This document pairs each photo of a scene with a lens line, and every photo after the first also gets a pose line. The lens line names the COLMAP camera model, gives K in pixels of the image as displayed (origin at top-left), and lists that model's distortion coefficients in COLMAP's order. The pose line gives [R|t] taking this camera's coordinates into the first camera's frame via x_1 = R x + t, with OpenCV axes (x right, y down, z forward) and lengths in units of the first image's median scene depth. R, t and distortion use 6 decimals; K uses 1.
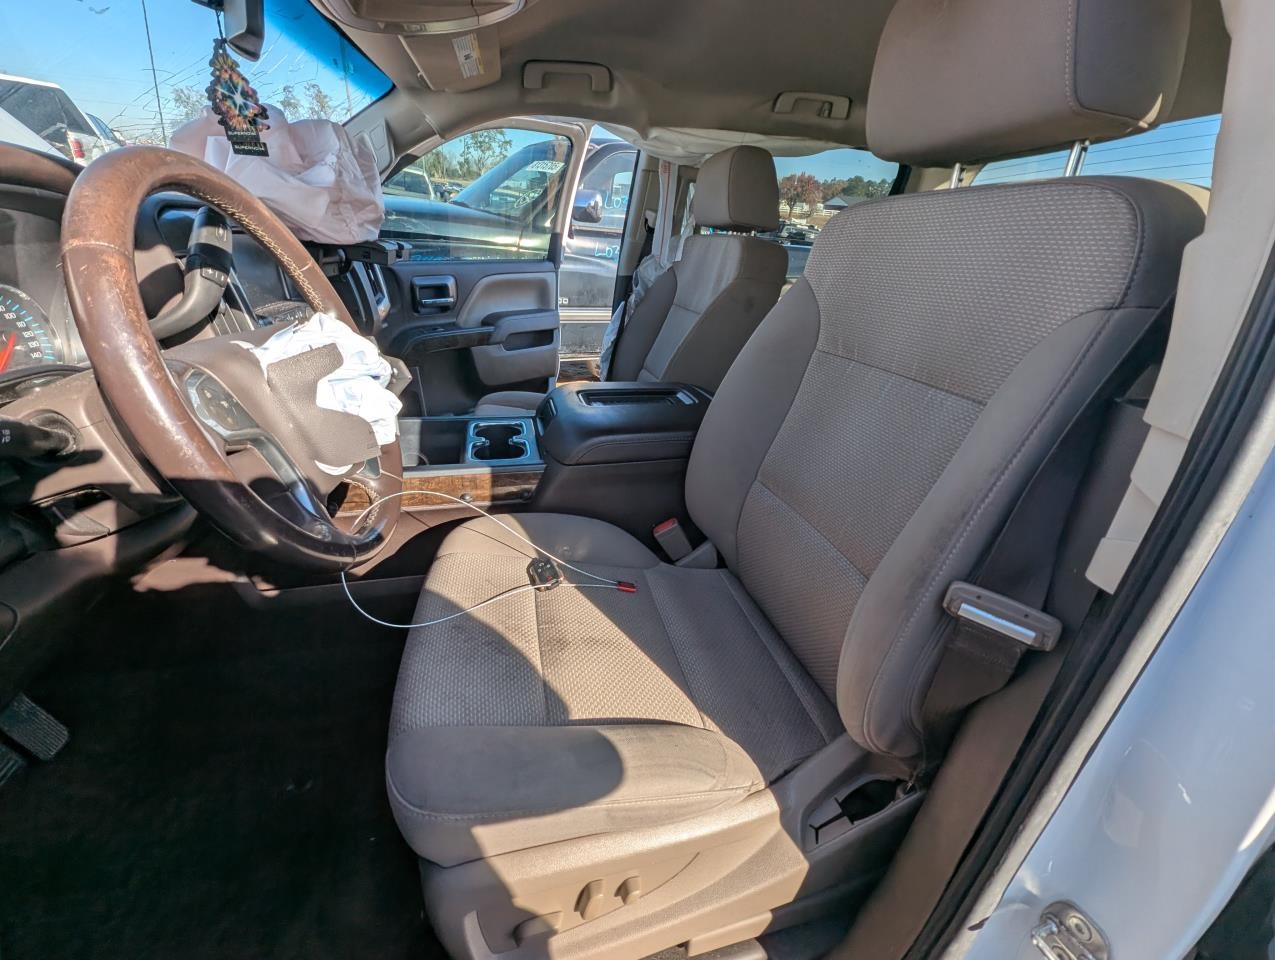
lens RADIAL K [[519.0, 0, 638.9], [0, 519.0, 481.4], [0, 0, 1]] dist [-0.000749, -0.001407]
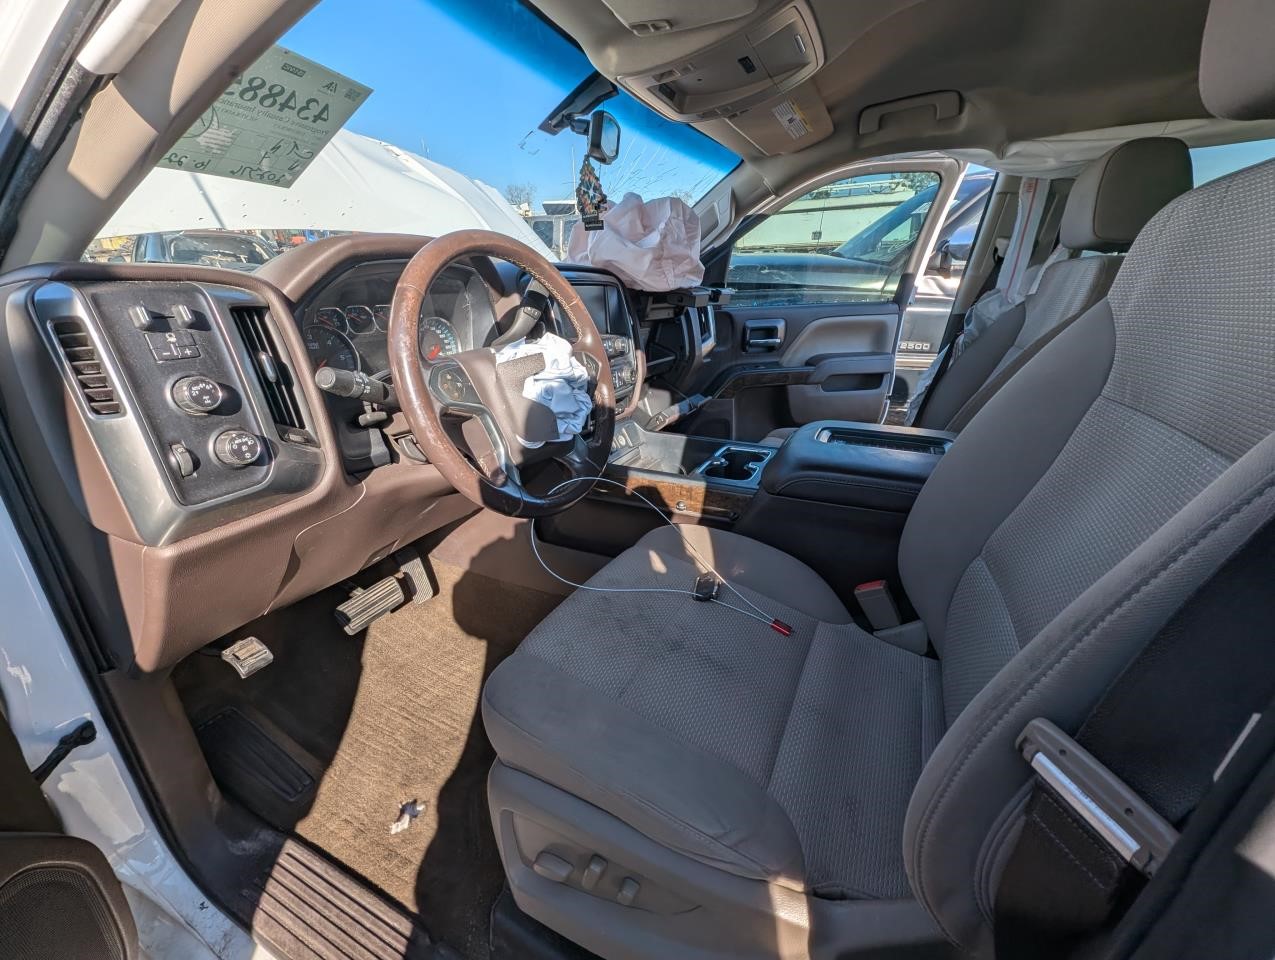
lens RADIAL K [[519.0, 0, 638.9], [0, 519.0, 481.4], [0, 0, 1]] dist [-0.000749, -0.001407]
pose [[0.765507, 0.174423, -0.619334, 0.195233], [-0.227265, 0.973810, -0.006648, 0.007039], [0.601954, 0.145842, 0.785099, 0.043254]]
